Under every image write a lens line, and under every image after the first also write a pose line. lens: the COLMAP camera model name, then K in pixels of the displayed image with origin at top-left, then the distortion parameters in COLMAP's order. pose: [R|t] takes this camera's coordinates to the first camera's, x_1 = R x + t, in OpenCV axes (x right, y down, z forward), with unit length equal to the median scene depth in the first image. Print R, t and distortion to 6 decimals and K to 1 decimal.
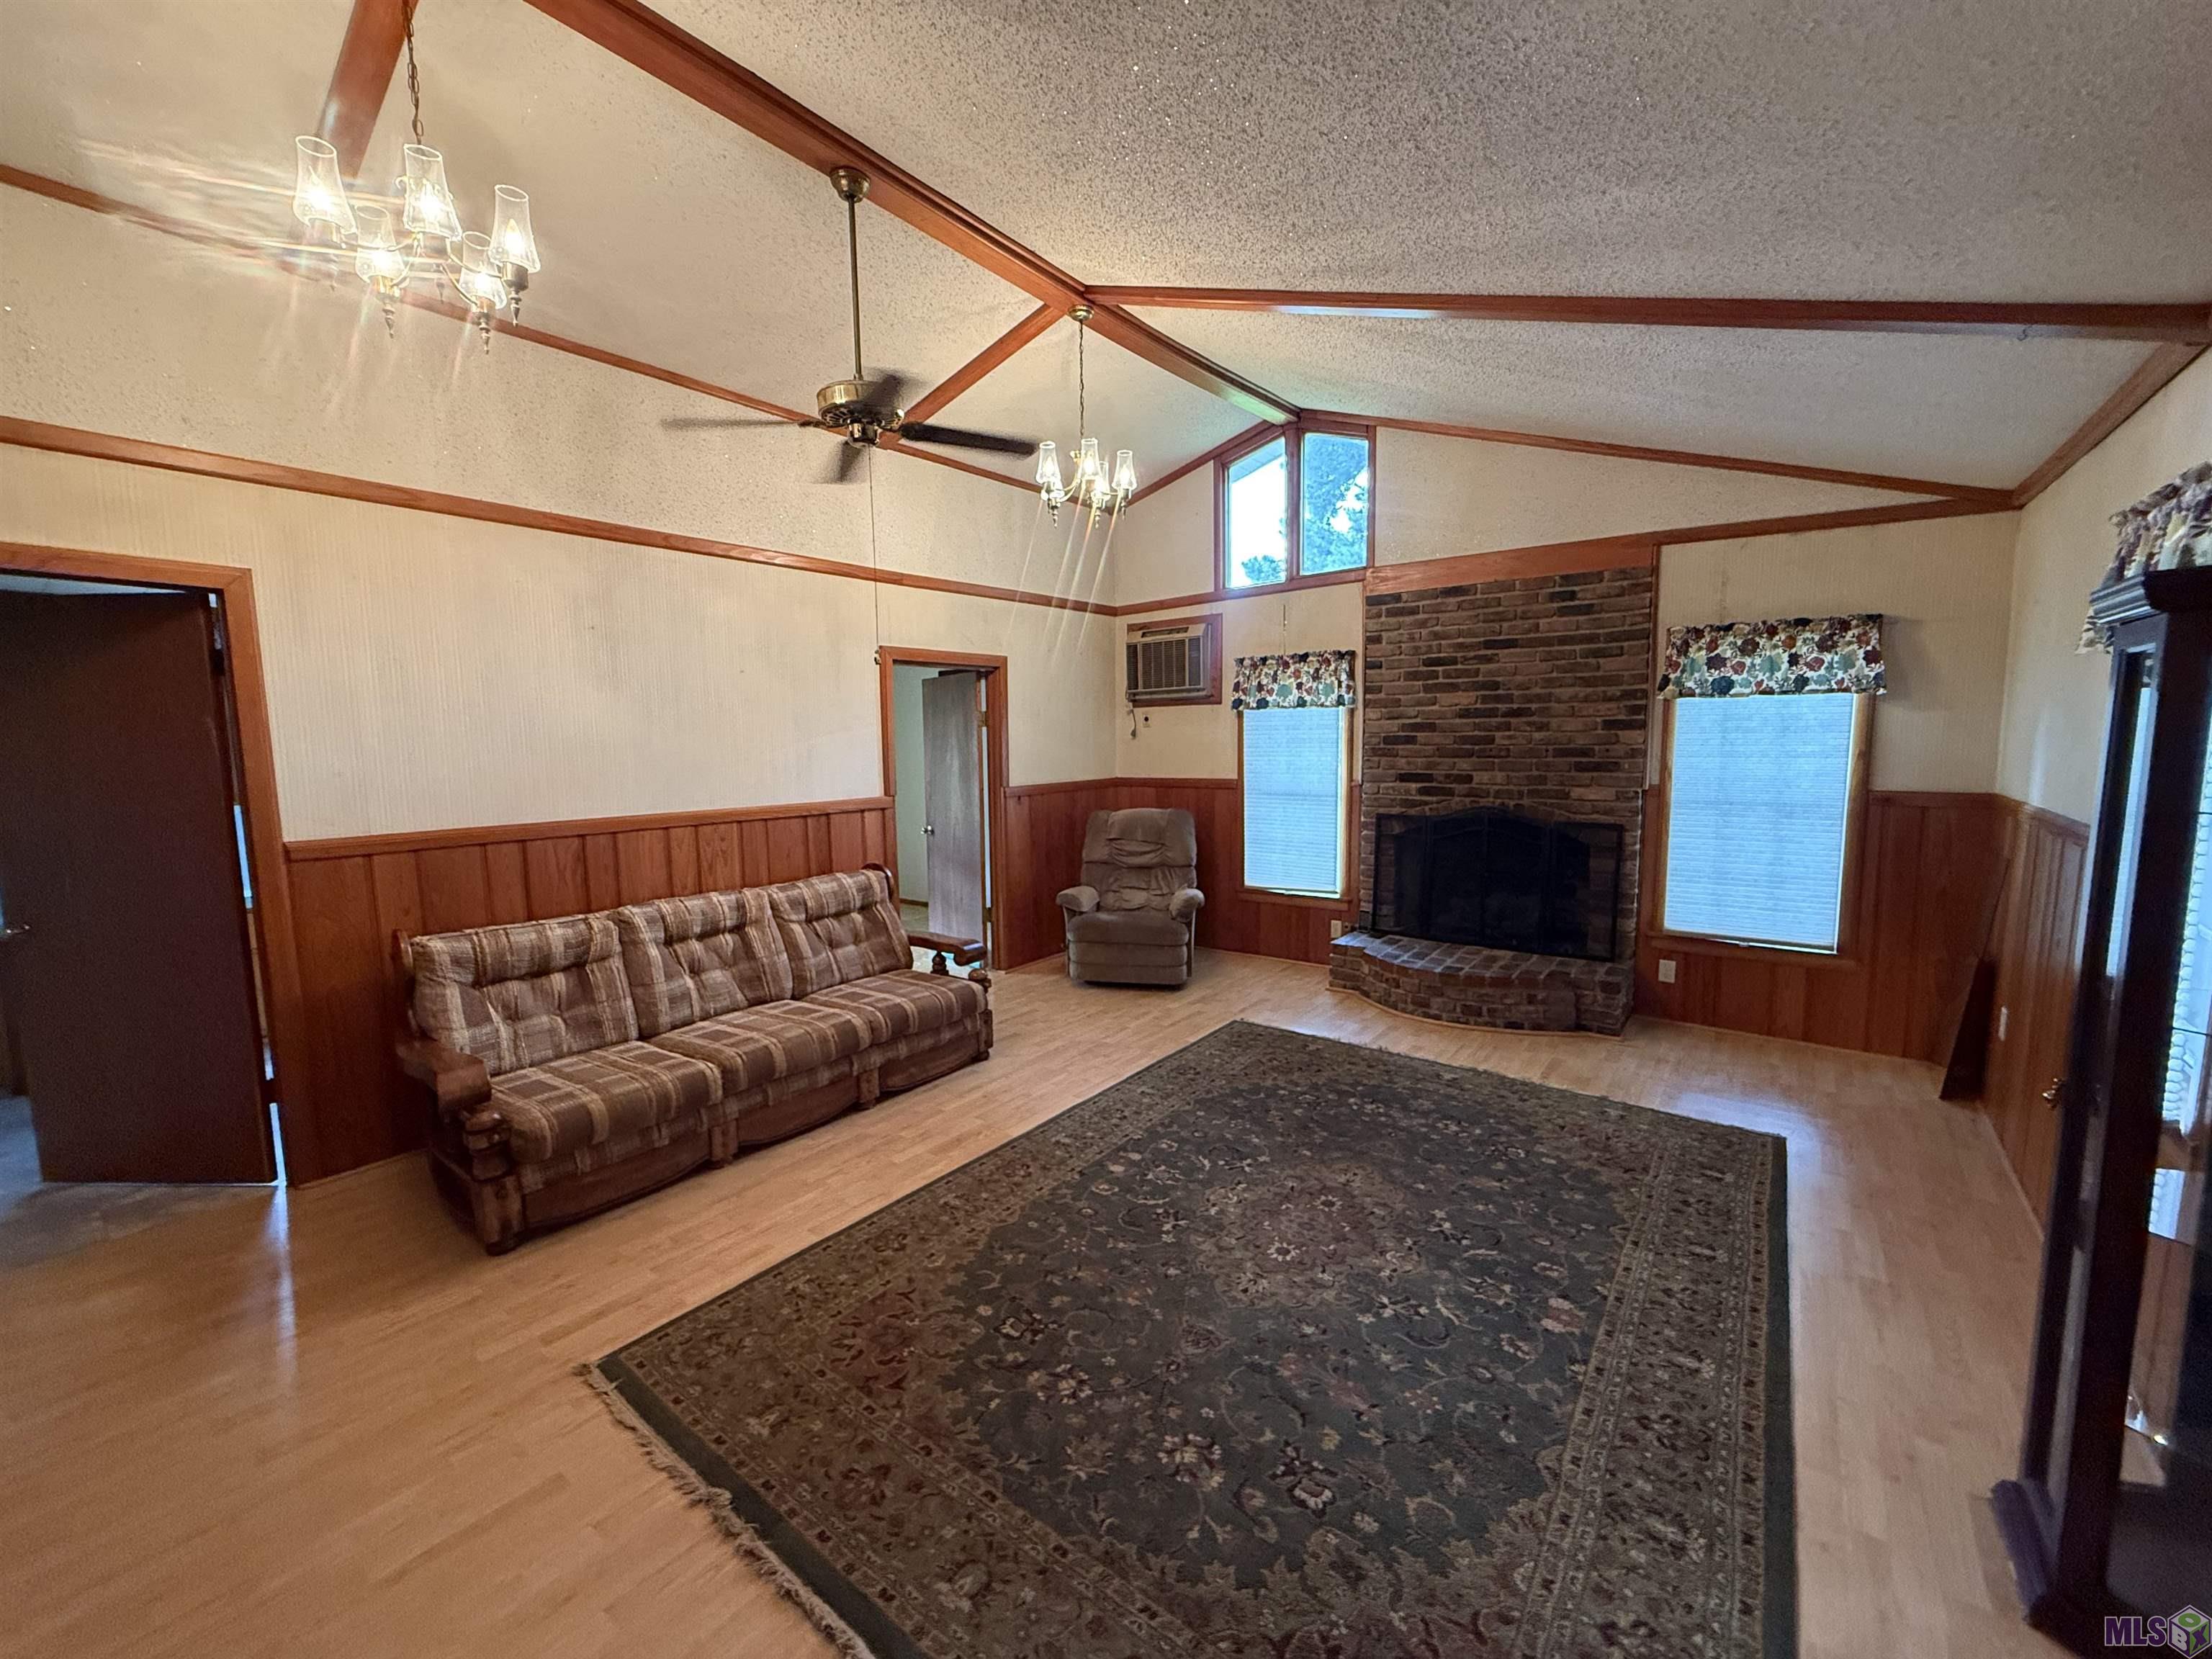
lens RADIAL K [[878.3, 0, 1101.6], [0, 878.3, 828.3], [0, 0, 1]] dist [-0.001280, 0.000009]
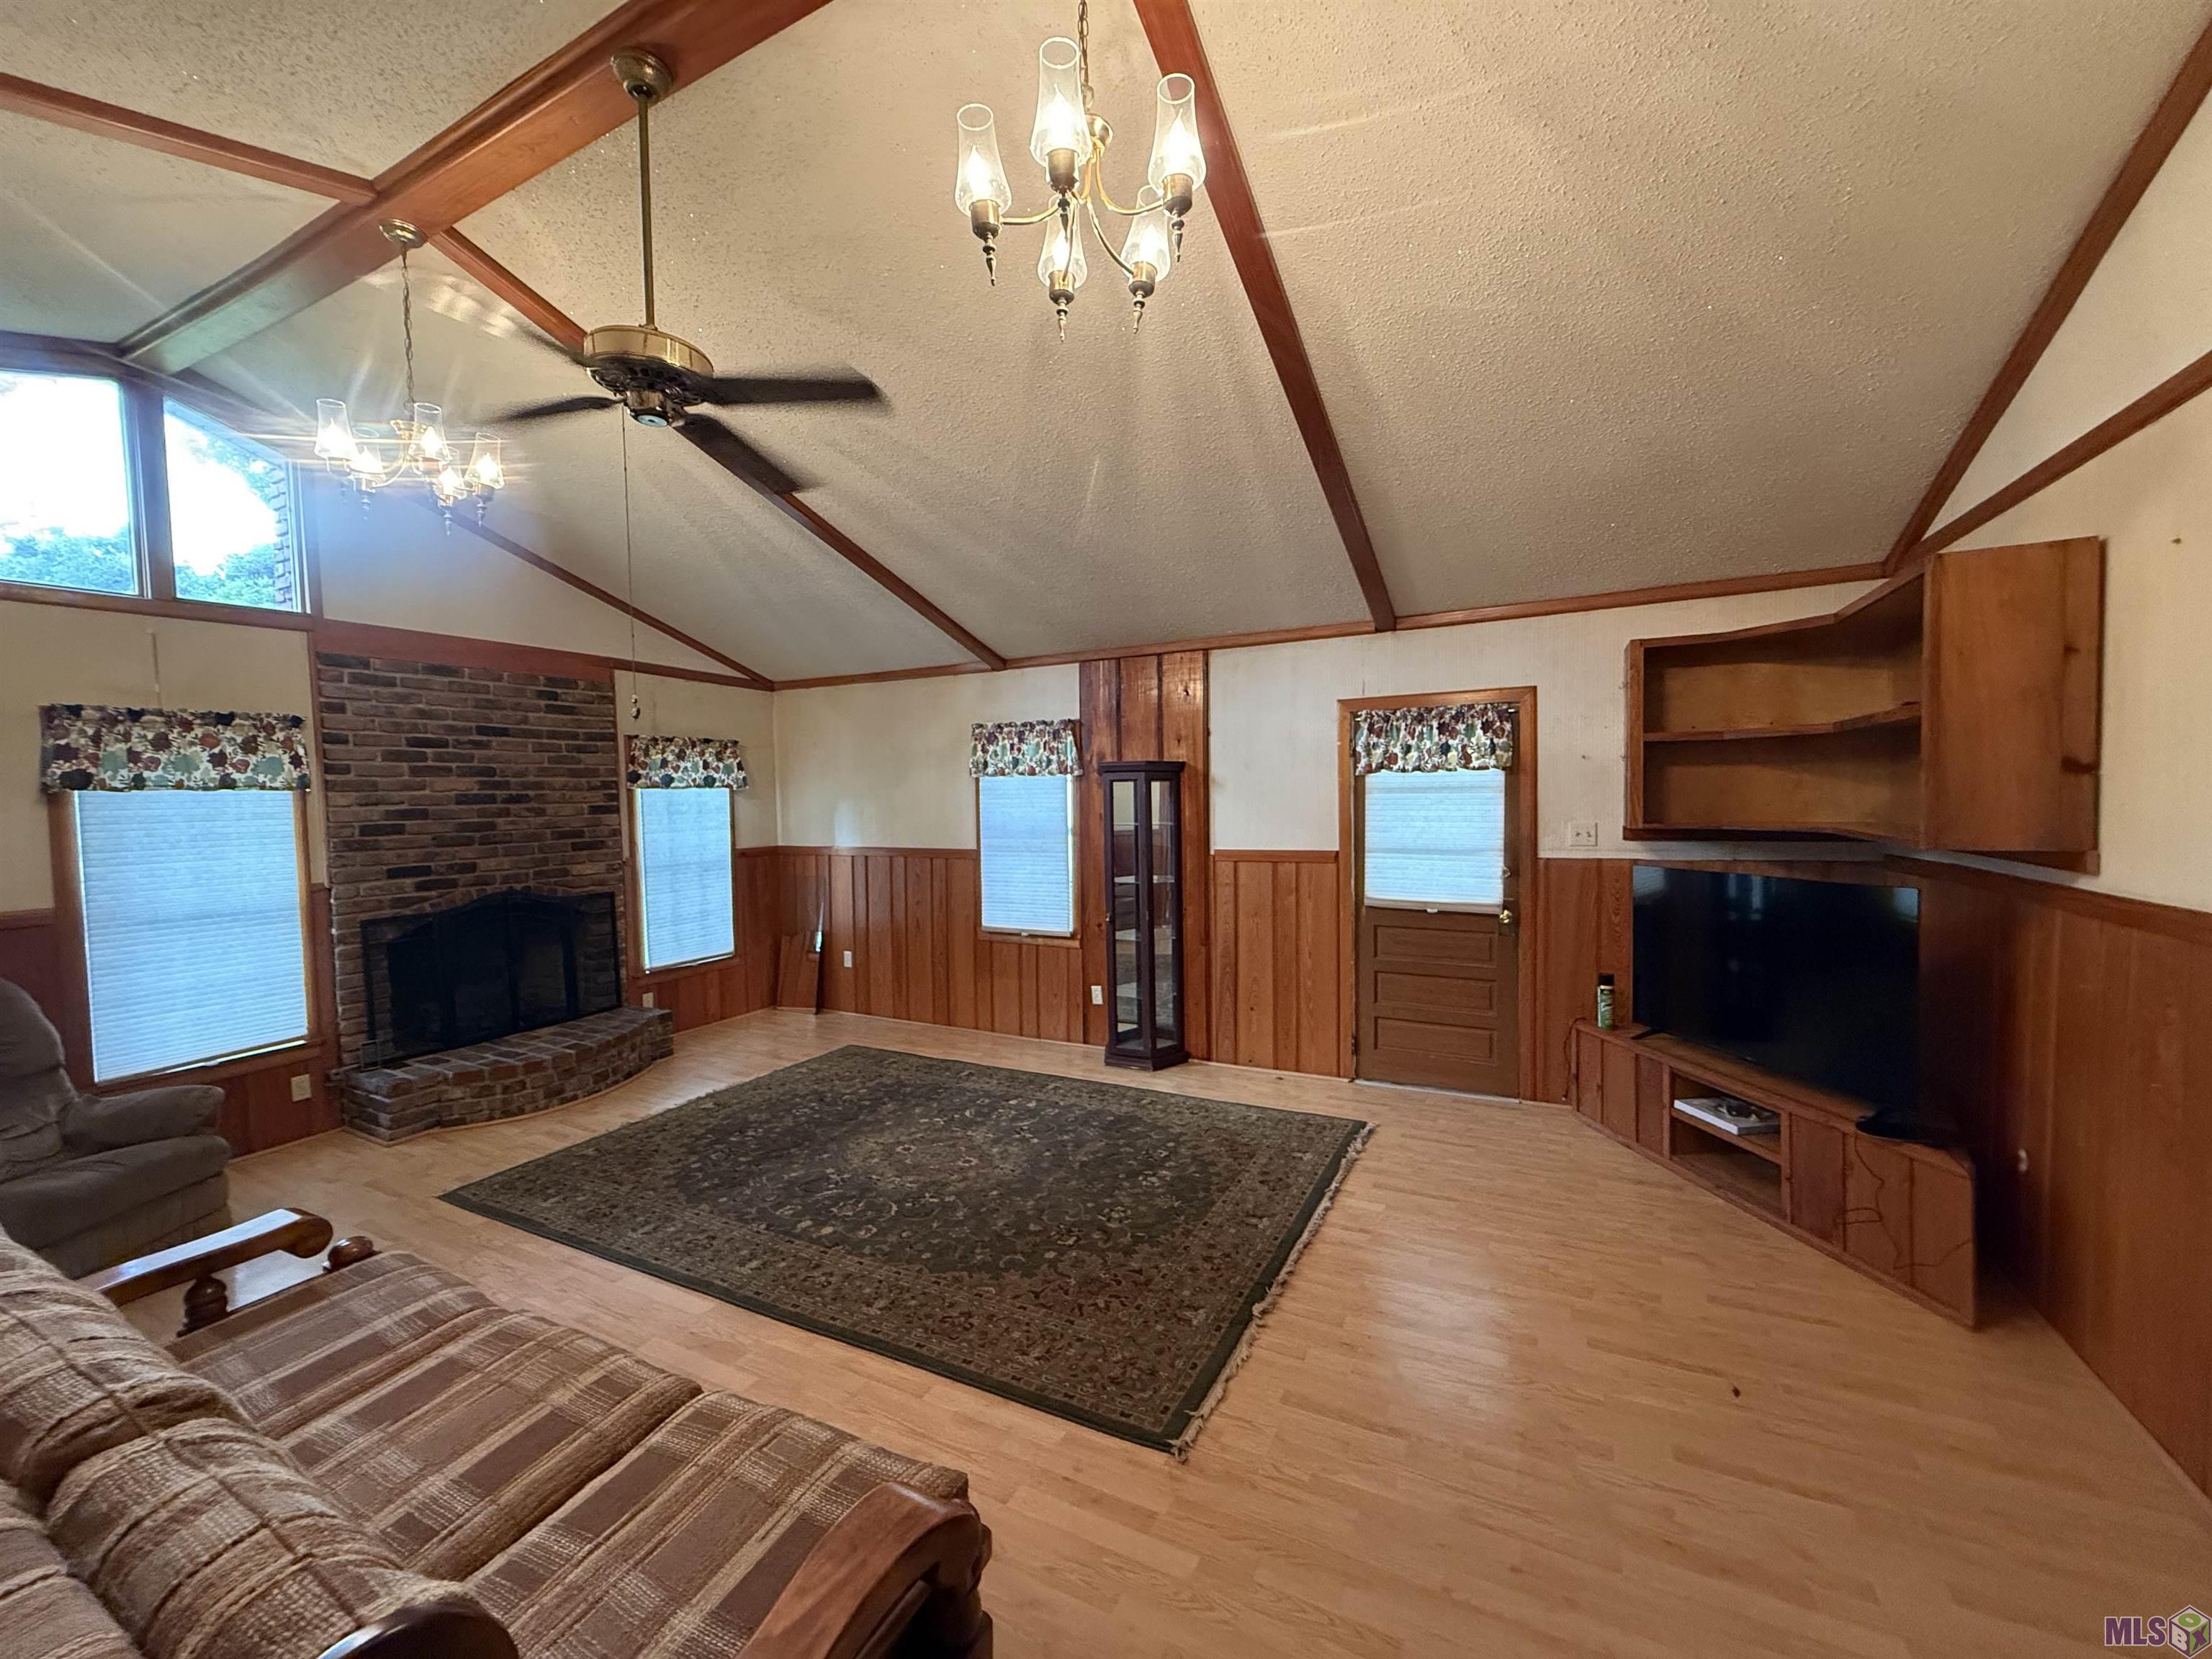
lens RADIAL K [[878.3, 0, 1101.6], [0, 878.3, 828.3], [0, 0, 1]] dist [-0.001280, 0.000009]
pose [[-0.179492, -0.021586, 0.983523, -0.709189], [0.129913, 0.990483, 0.045447, -0.058217], [-0.975144, 0.135930, -0.174980, 0.544034]]
